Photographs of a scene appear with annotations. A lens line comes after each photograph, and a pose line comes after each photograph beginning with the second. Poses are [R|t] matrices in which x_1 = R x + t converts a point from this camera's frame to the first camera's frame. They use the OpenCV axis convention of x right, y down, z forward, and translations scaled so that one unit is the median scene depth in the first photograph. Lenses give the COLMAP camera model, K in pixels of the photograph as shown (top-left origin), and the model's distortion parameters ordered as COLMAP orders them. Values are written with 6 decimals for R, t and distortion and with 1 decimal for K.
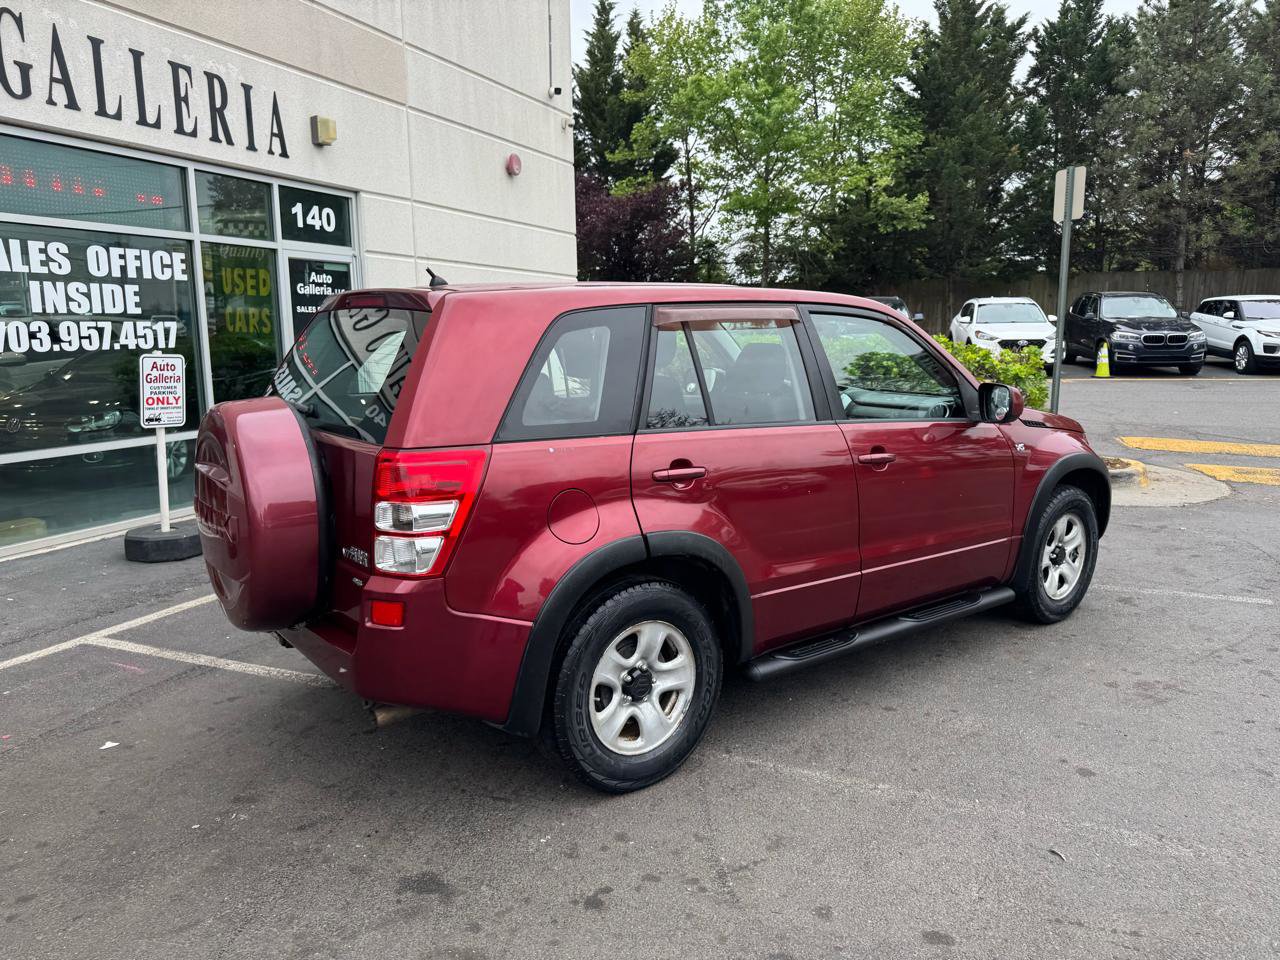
lens RADIAL K [[905.6, 0, 650.6], [0, 905.6, 477.9], [0, 0, 1]] dist [0.026160, -0.030226]
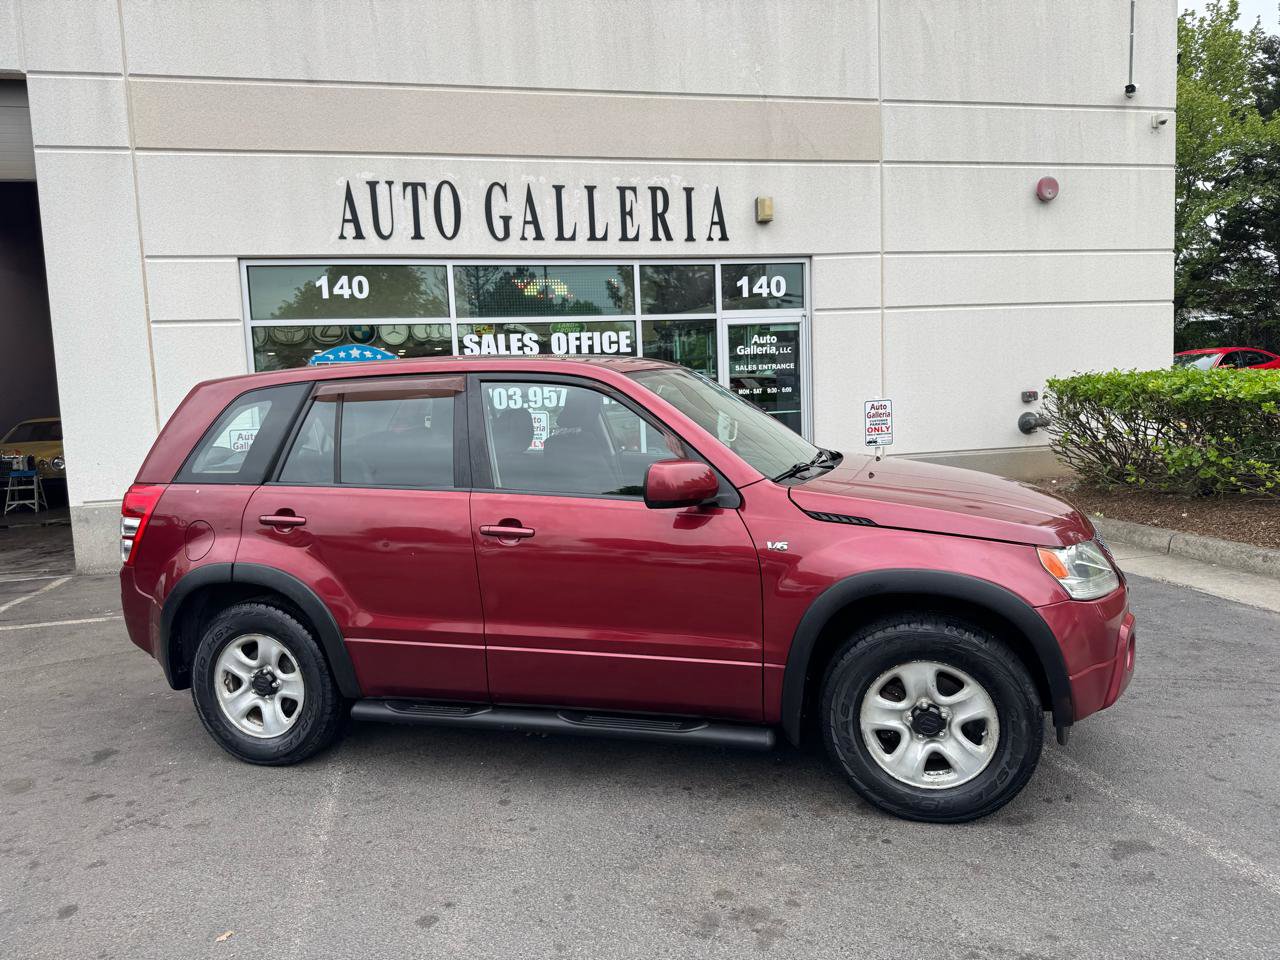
lens RADIAL K [[891.7, 0, 650.5], [0, 891.7, 488.8], [0, 0, 1]] dist [0.078278, -0.113996]
pose [[0.586517, 0.072790, -0.806659, 0.584451], [-0.096525, 0.995137, 0.019615, -0.053357], [0.804165, 0.066359, 0.590691, 0.301418]]
